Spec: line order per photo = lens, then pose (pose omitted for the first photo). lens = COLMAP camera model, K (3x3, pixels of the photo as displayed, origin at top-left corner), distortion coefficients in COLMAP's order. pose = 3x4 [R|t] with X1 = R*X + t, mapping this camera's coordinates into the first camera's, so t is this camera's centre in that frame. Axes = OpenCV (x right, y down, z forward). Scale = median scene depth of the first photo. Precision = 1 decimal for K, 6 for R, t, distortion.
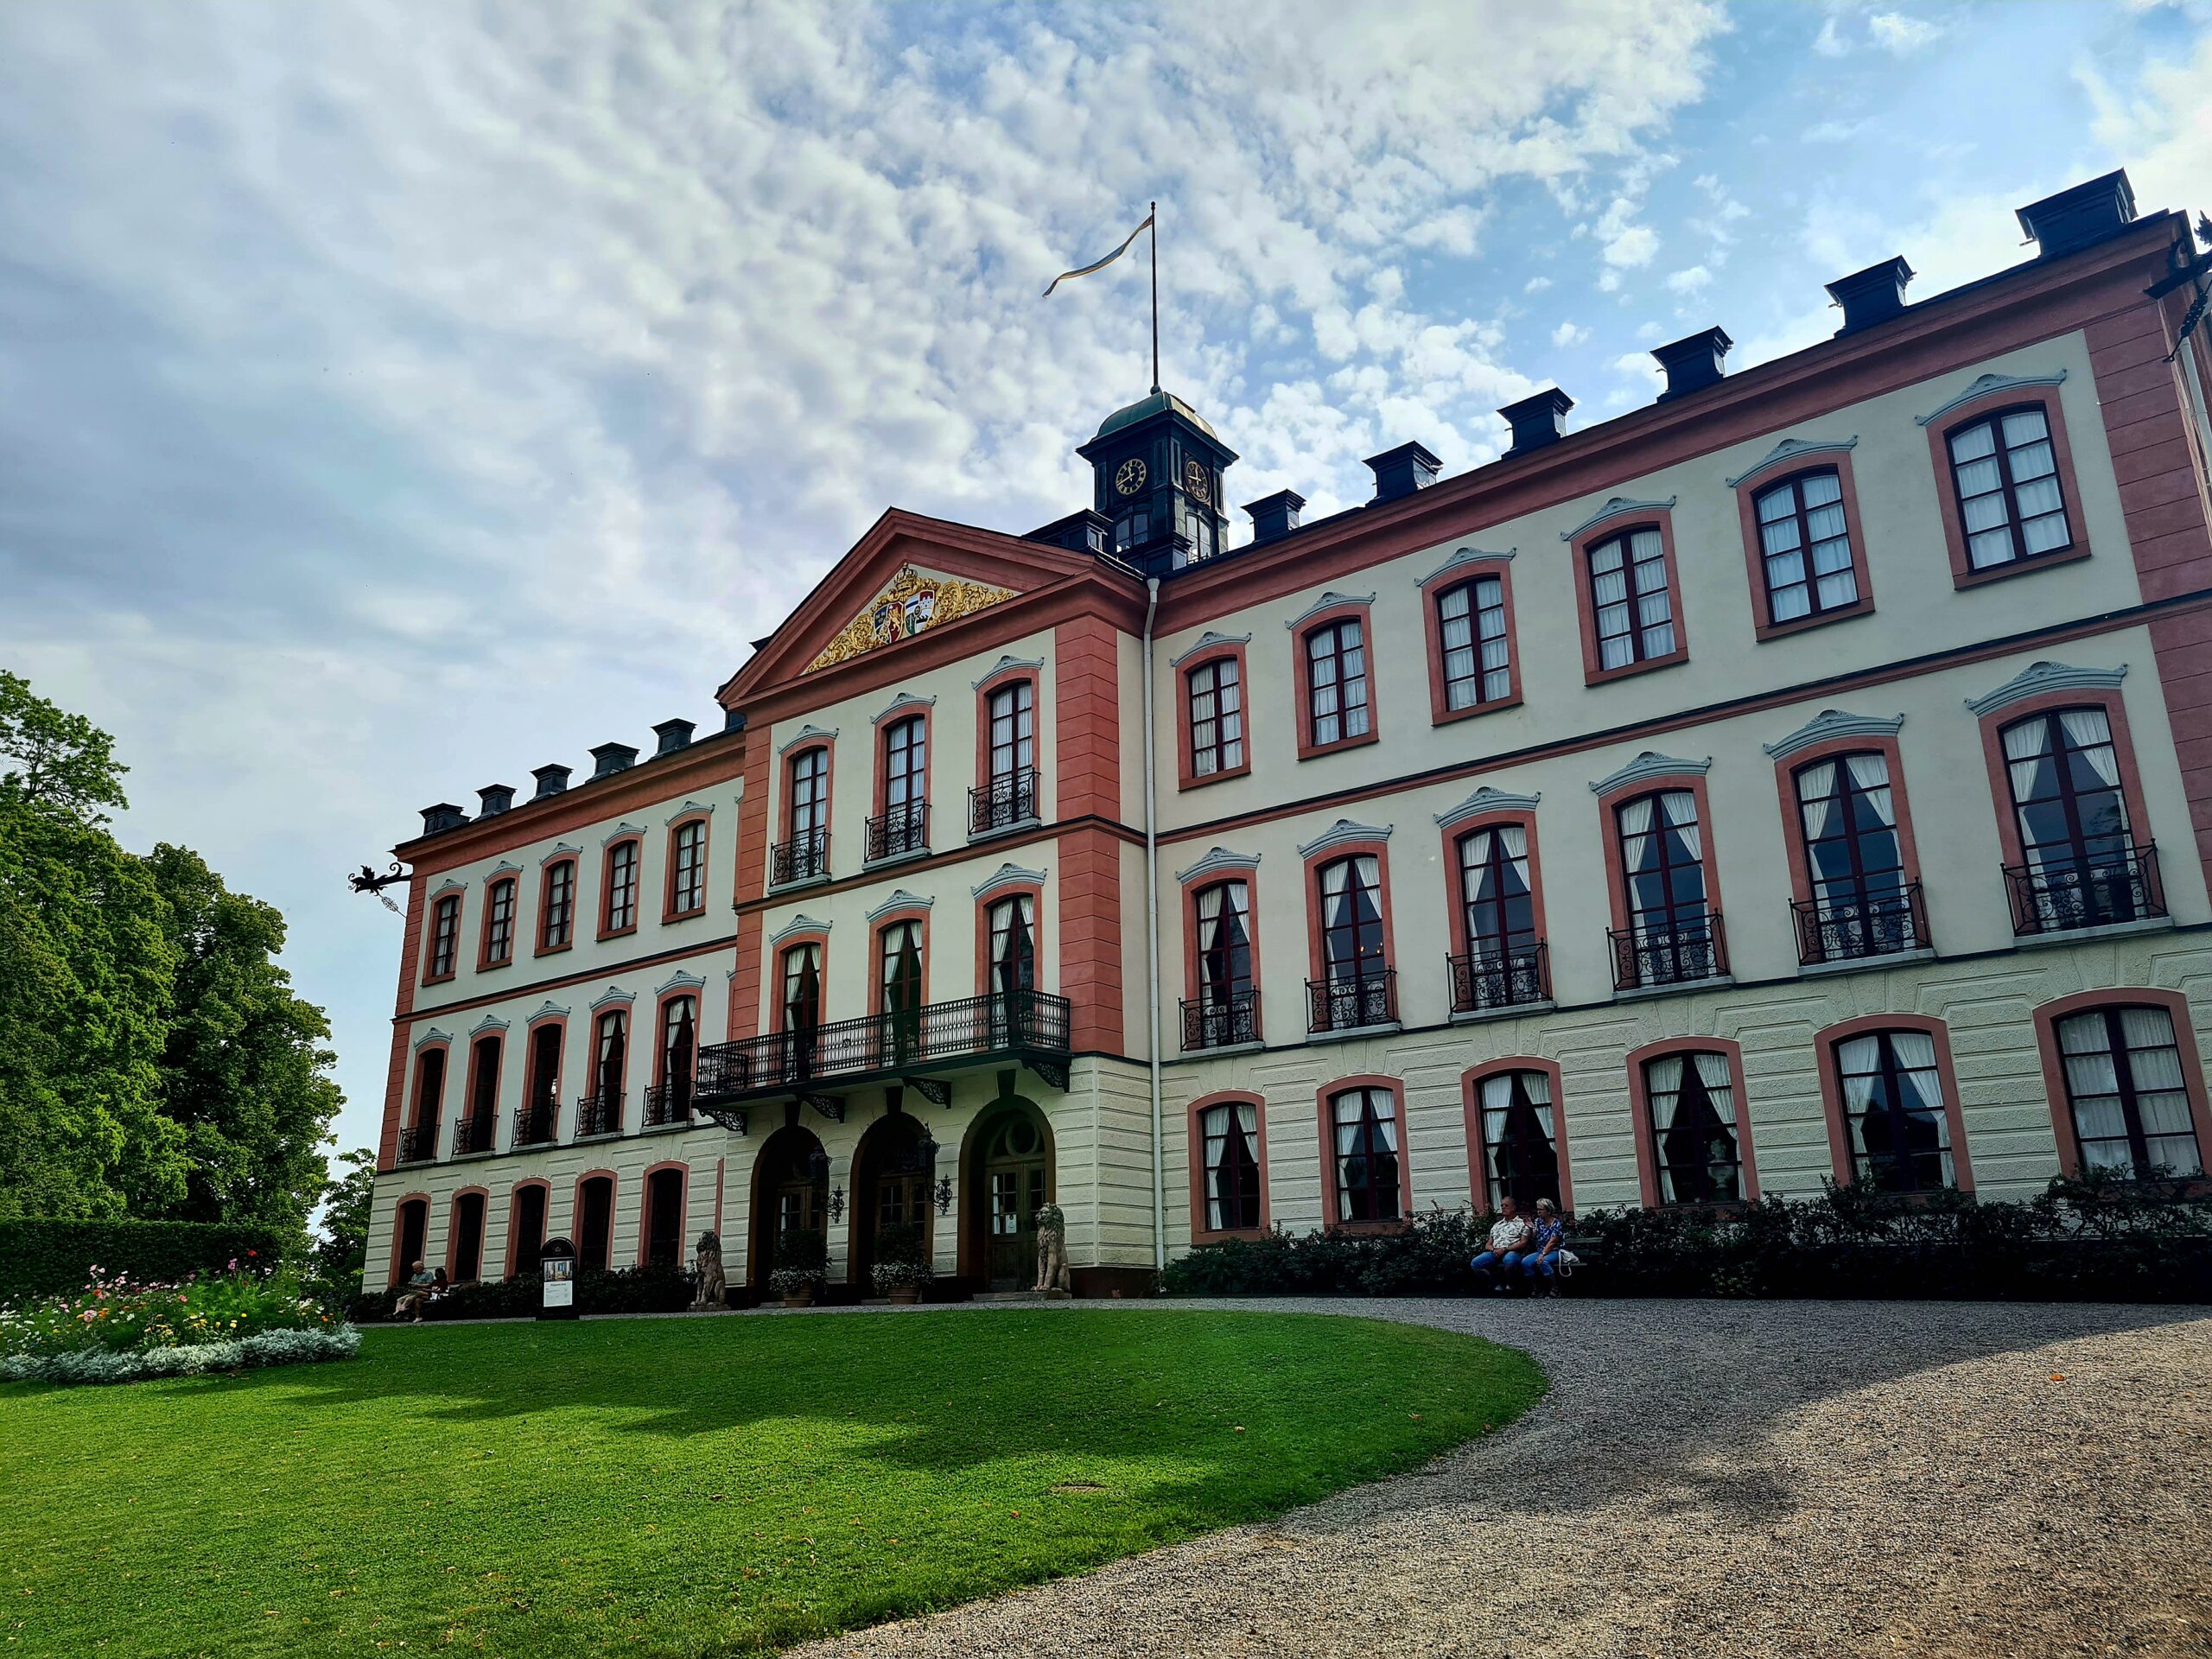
lens RADIAL K [[1611.5, 0, 1093.5], [0, 1611.5, 840.5], [0, 0, 1]] dist [0.068076, -0.006415]
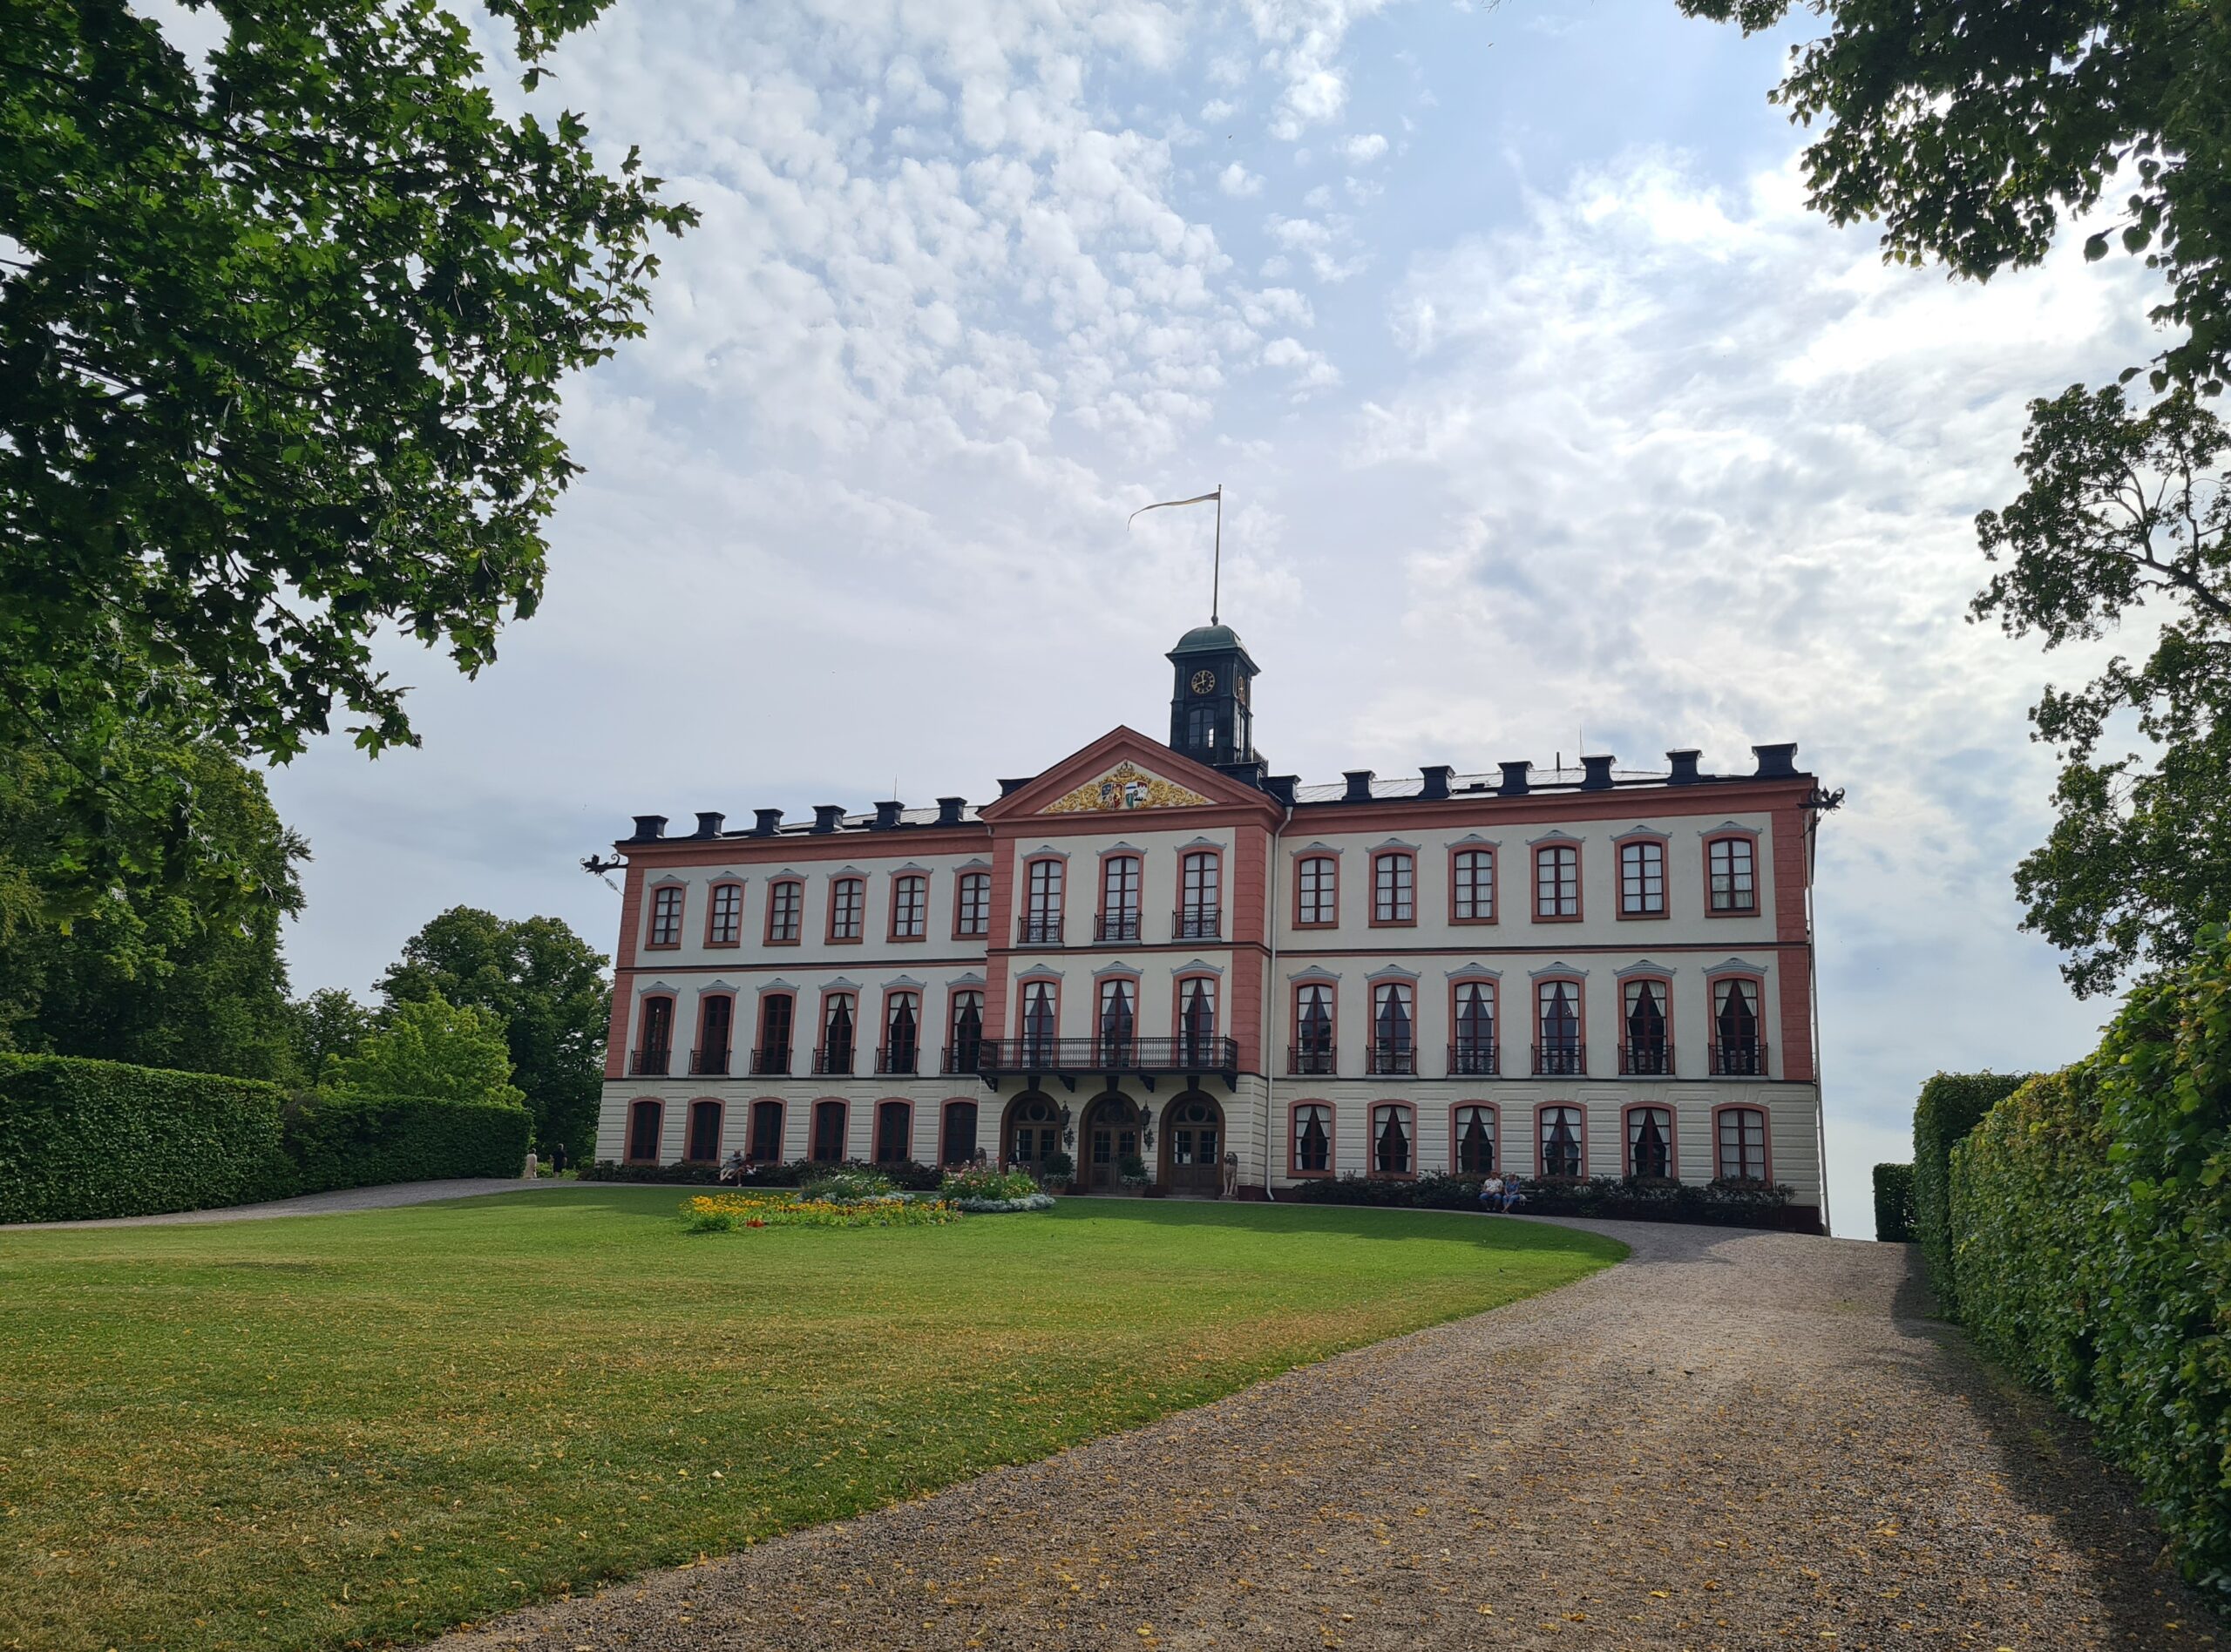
lens RADIAL K [[1625.1, 0, 1142.1], [0, 1625.1, 892.0], [0, 0, 1]] dist [0.068076, -0.006415]
pose [[0.950320, 0.113048, 0.290021, -0.646448], [-0.138025, 0.988154, 0.067094, -0.172359], [-0.279001, -0.103791, 0.954665, -0.692705]]
